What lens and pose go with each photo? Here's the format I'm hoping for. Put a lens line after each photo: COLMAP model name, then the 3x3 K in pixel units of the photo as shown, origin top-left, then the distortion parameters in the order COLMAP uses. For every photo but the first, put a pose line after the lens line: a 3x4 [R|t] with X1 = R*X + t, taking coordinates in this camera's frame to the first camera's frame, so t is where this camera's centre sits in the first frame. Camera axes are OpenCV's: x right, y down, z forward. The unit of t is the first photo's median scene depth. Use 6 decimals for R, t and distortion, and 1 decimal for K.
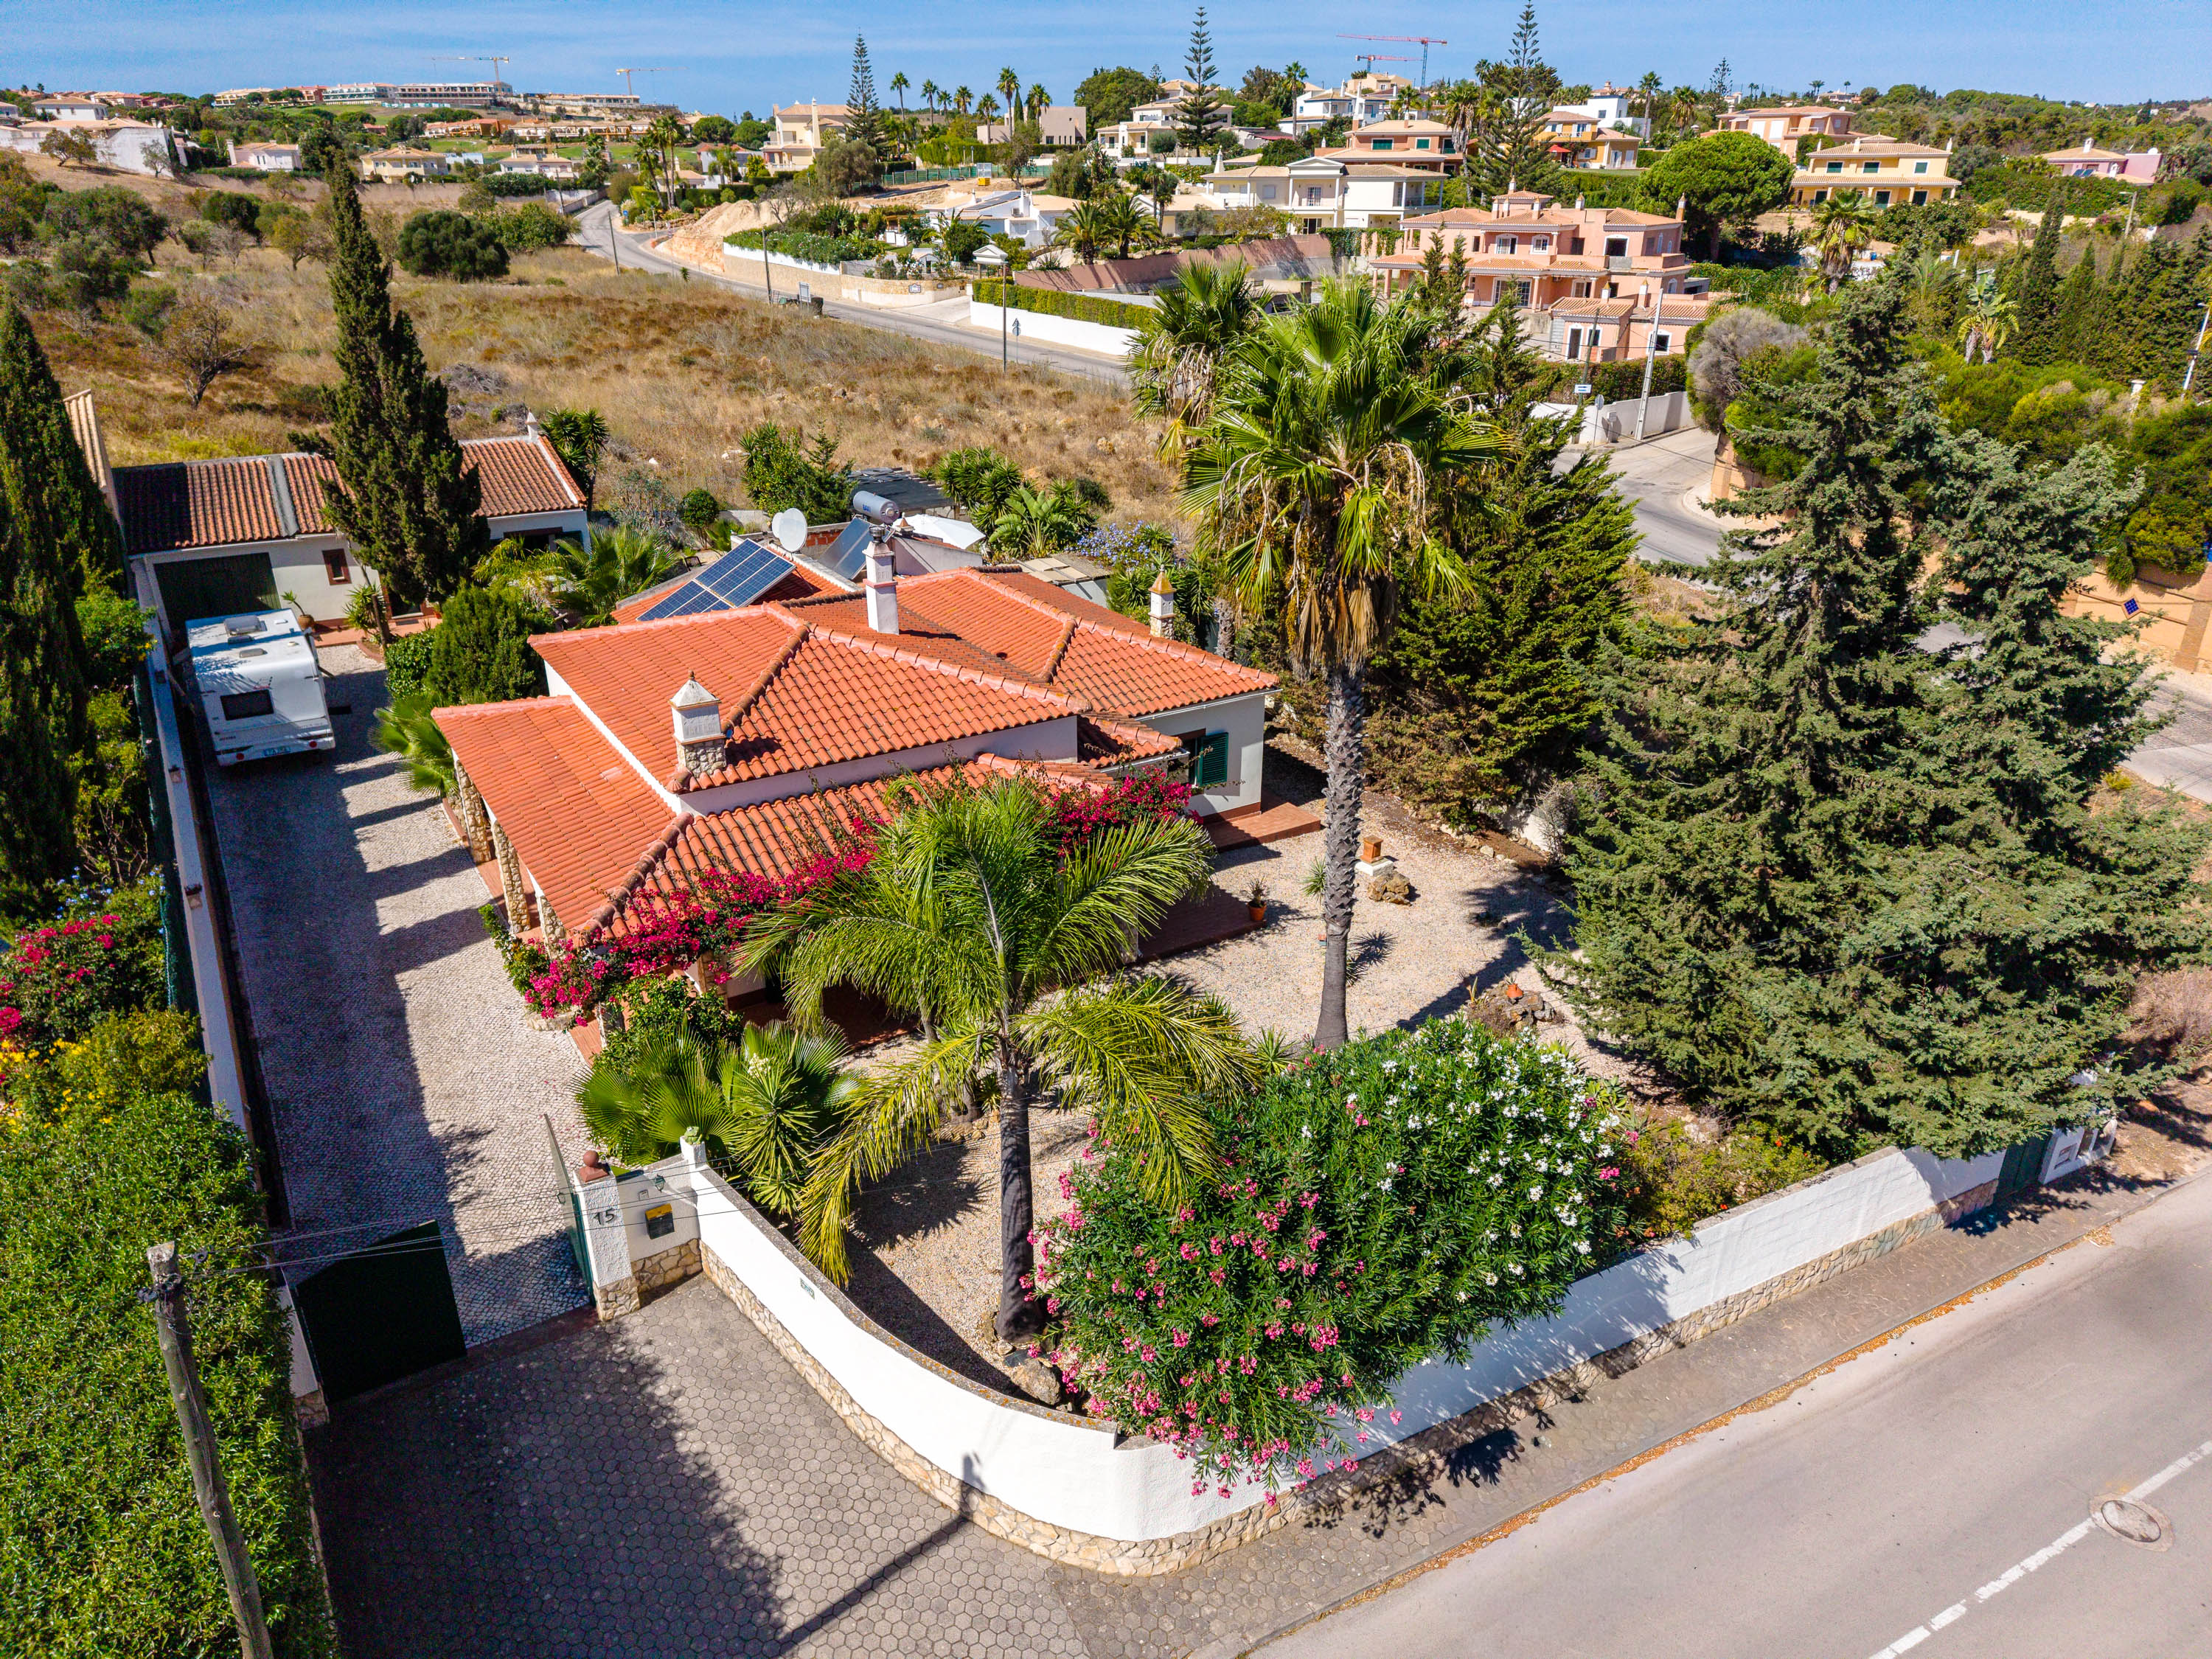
lens RADIAL K [[1459.3, 0, 1117.3], [0, 1459.3, 818.9], [0, 0, 1]] dist [0.024479, -0.025125]
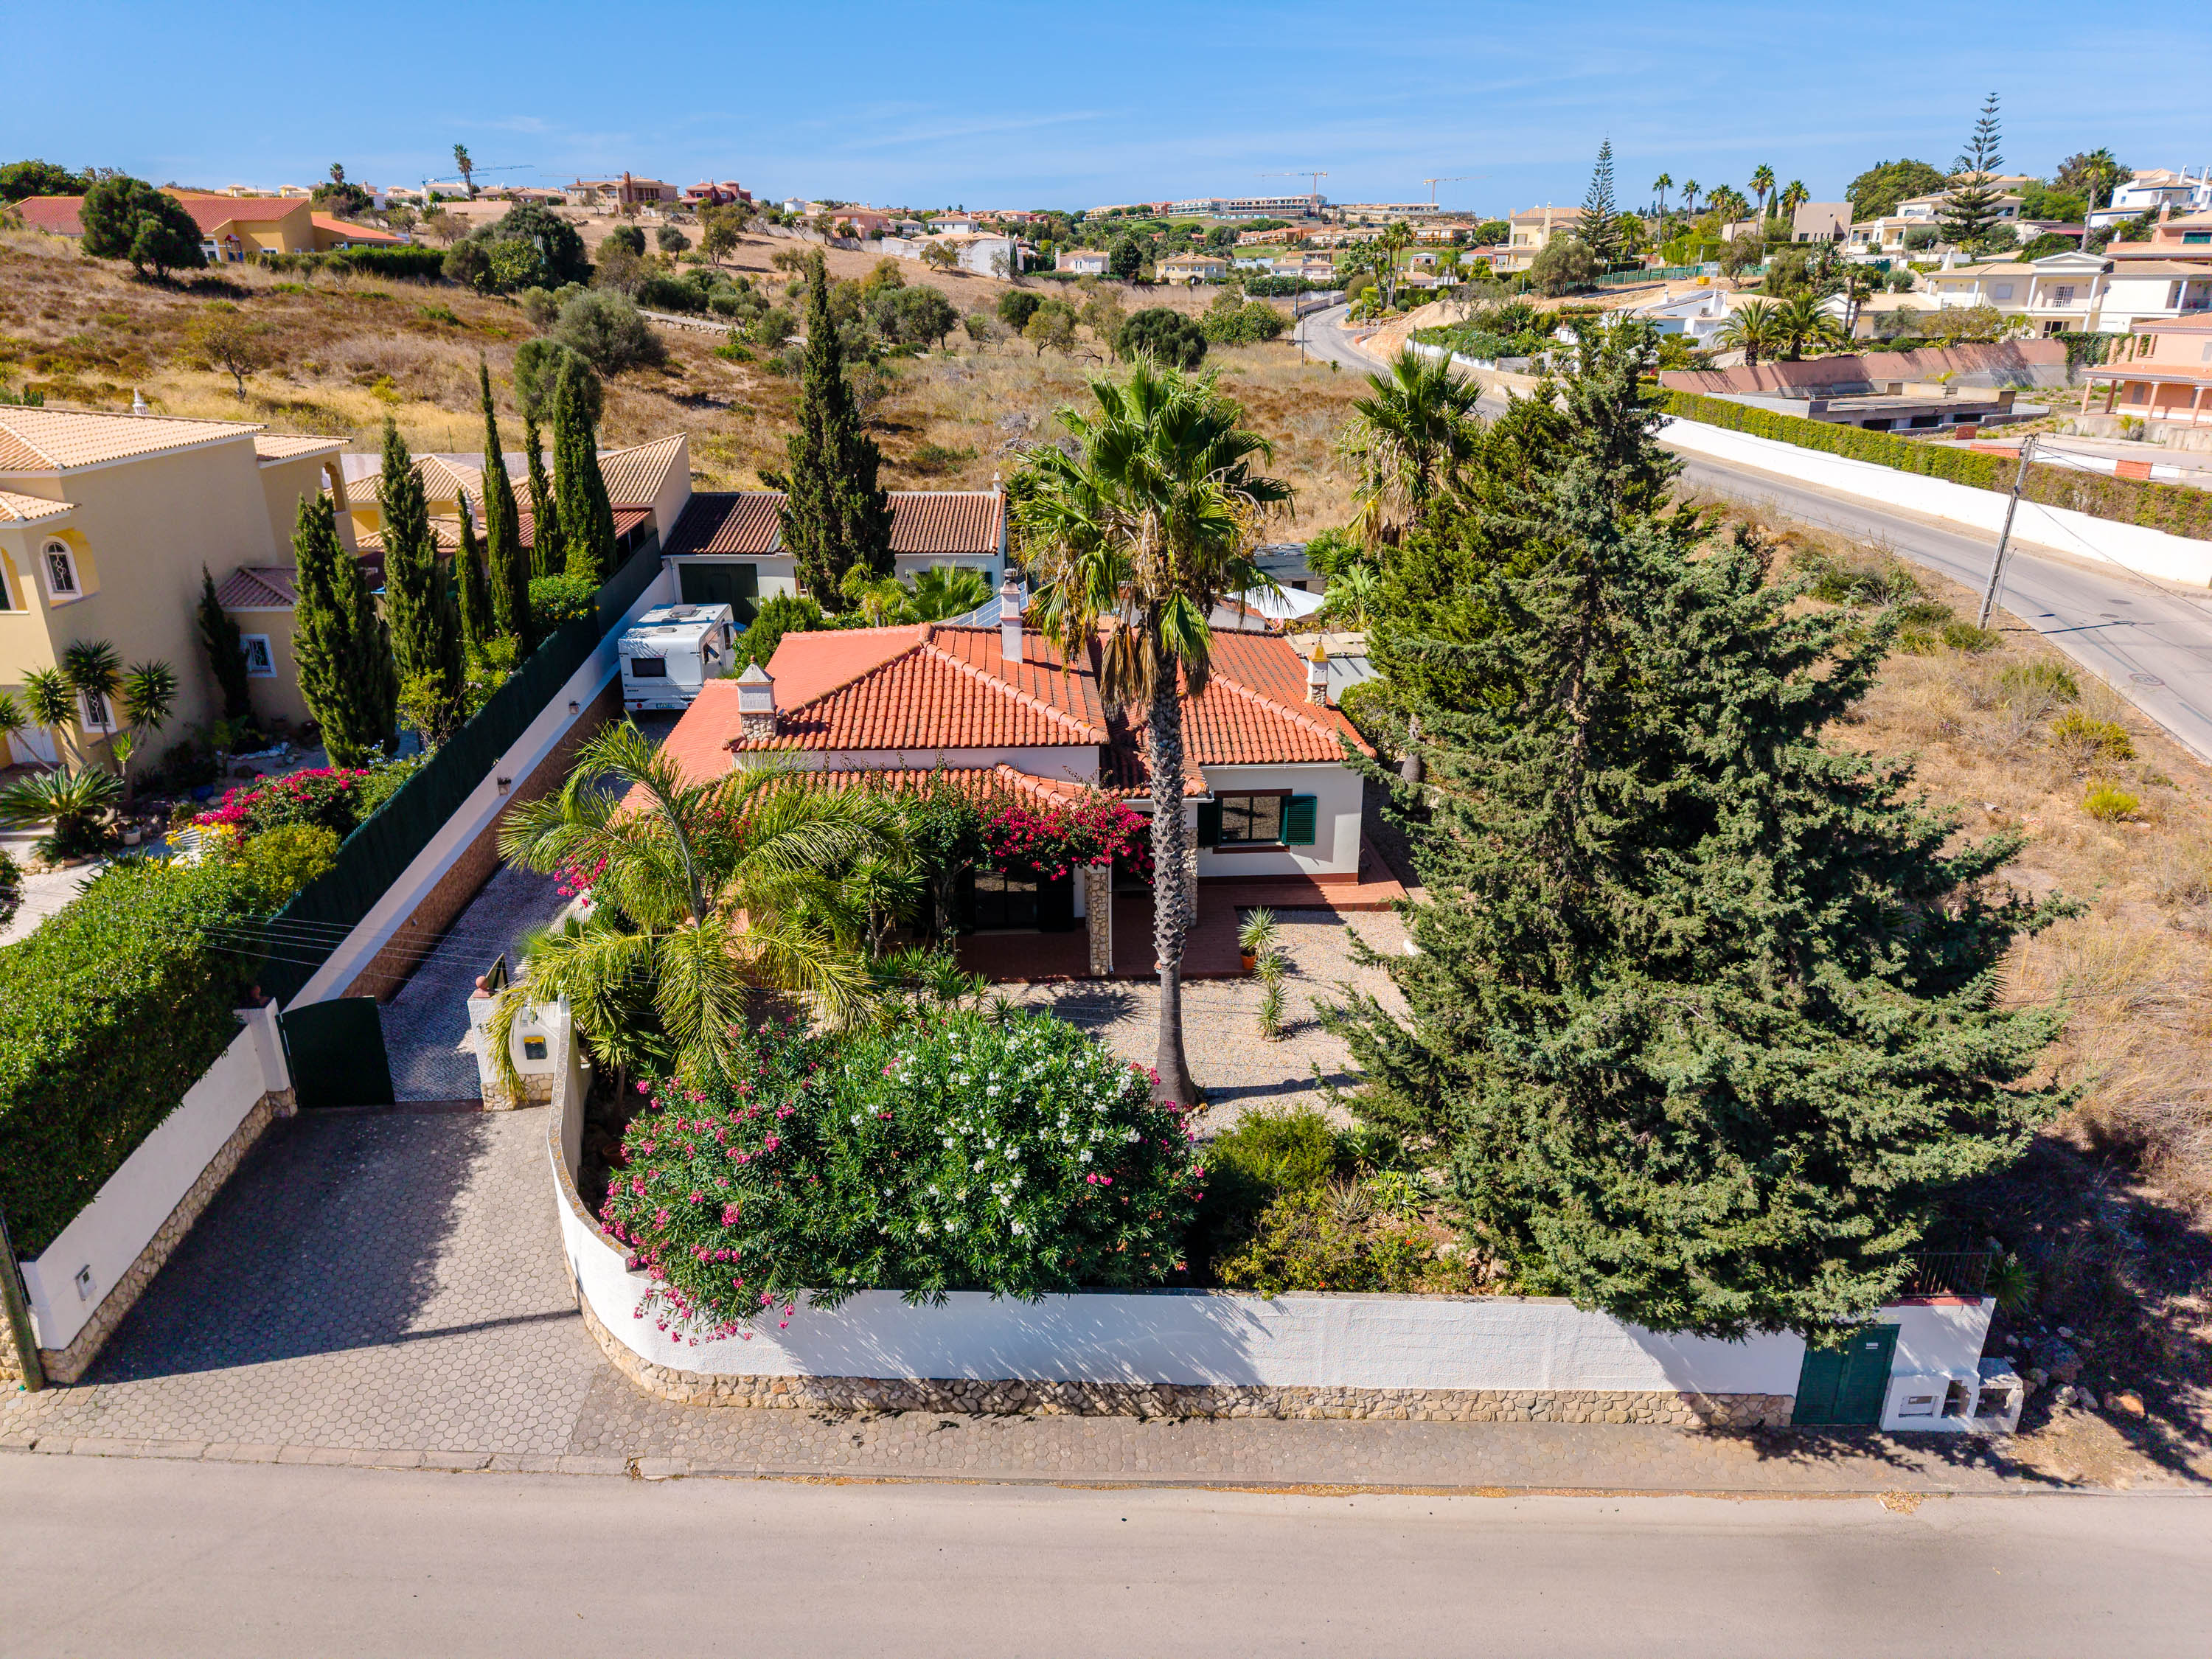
lens RADIAL K [[1459.3, 0, 1117.3], [0, 1459.3, 818.9], [0, 0, 1]] dist [0.024479, -0.025125]
pose [[0.885395, 0.159956, -0.436451, 0.044947], [-0.185515, 0.982507, -0.016260, -0.000127], [0.426215, 0.095365, 0.899581, 0.001552]]
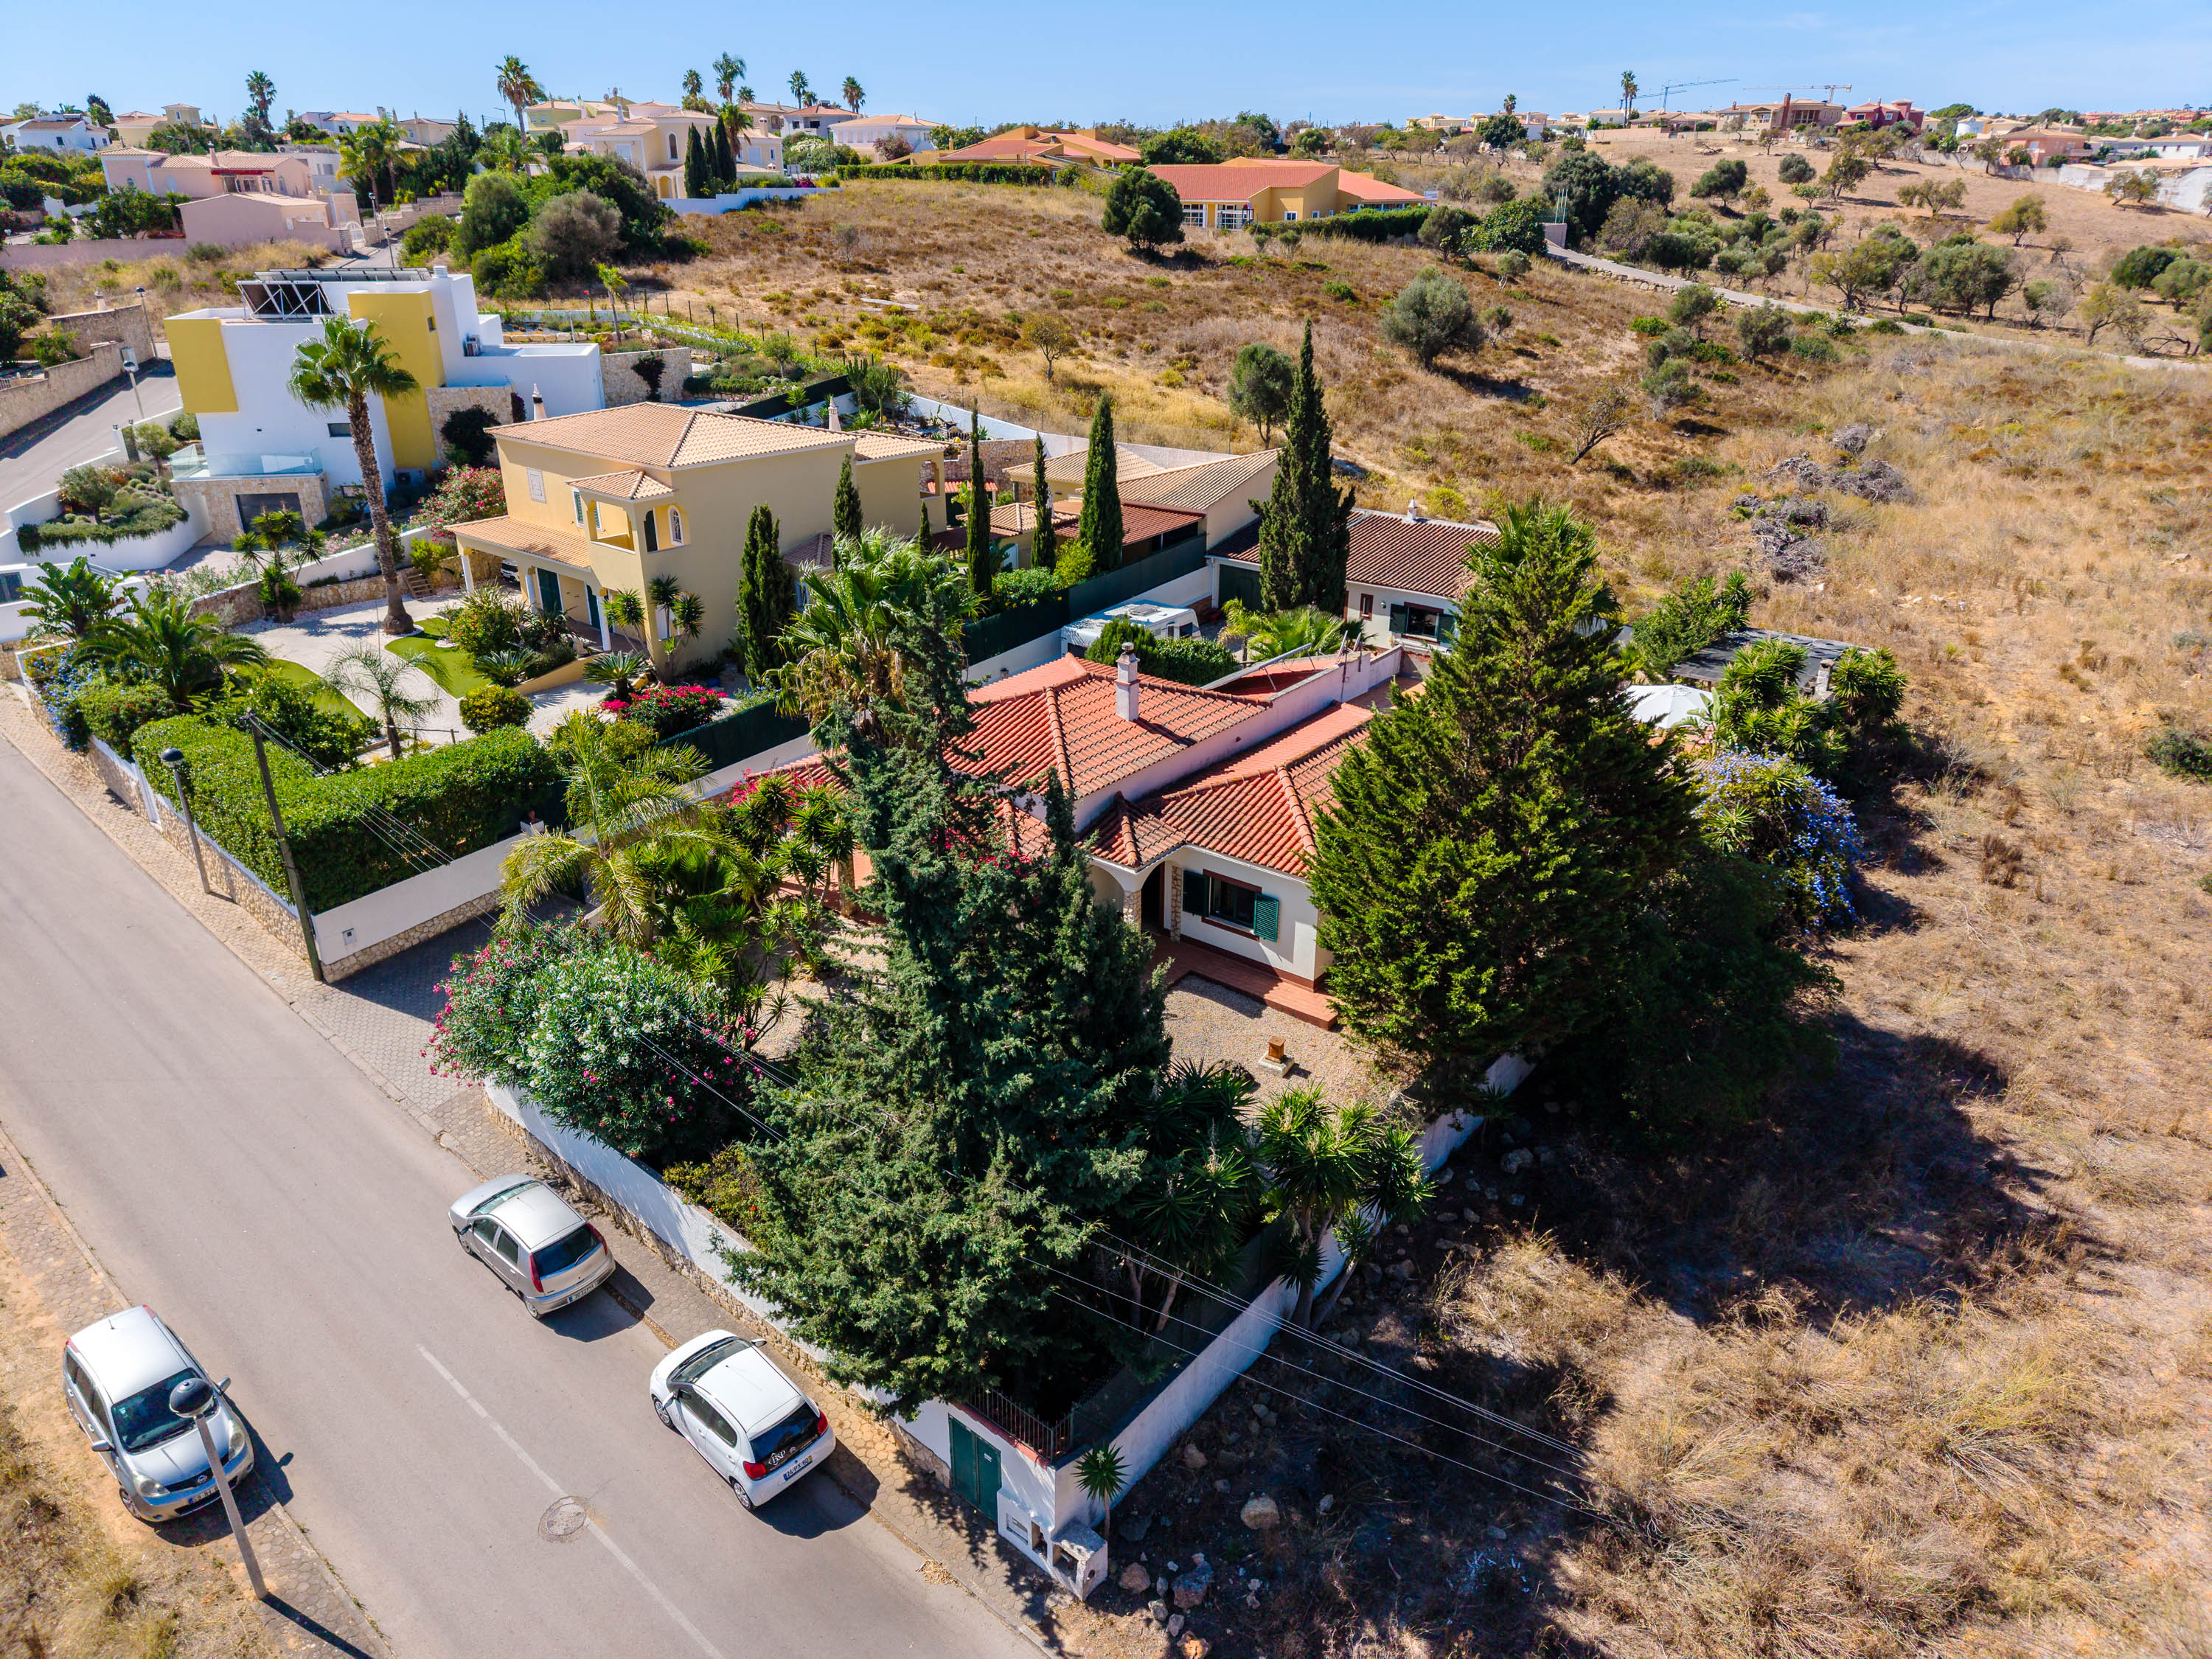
lens RADIAL K [[1459.3, 0, 1117.3], [0, 1459.3, 818.9], [0, 0, 1]] dist [0.024479, -0.025125]
pose [[0.360787, 0.370952, -0.855703, 0.107813], [-0.381752, 0.895854, 0.227400, -0.035851], [0.850940, 0.244623, 0.464824, 0.038997]]
